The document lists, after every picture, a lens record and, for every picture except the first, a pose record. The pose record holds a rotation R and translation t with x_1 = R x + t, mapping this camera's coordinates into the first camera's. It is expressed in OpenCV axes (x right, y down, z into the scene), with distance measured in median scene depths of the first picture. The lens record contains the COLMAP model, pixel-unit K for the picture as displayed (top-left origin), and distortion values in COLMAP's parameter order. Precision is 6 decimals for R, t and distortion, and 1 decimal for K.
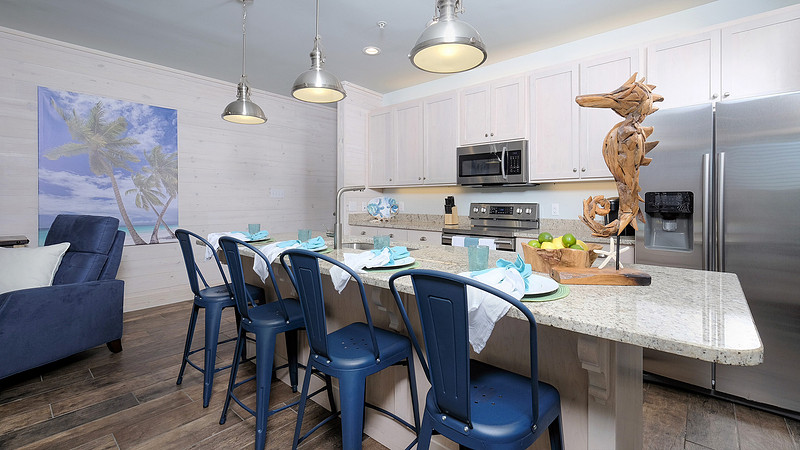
lens RADIAL K [[352.8, 0, 397.8], [0, 352.8, 219.9], [0, 0, 1]] dist [0.000615, -0.000258]
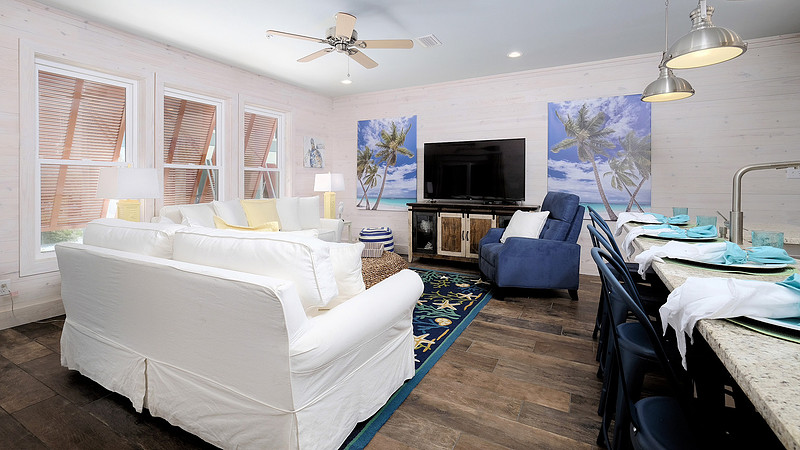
lens RADIAL K [[352.8, 0, 397.0], [0, 352.8, 228.2], [0, 0, 1]] dist [0.000615, -0.000258]
pose [[0.236225, 0.126633, -0.963412, 0.250289], [-0.052816, 0.991679, 0.117399, -0.002961], [0.970262, 0.023151, 0.240947, 0.046131]]
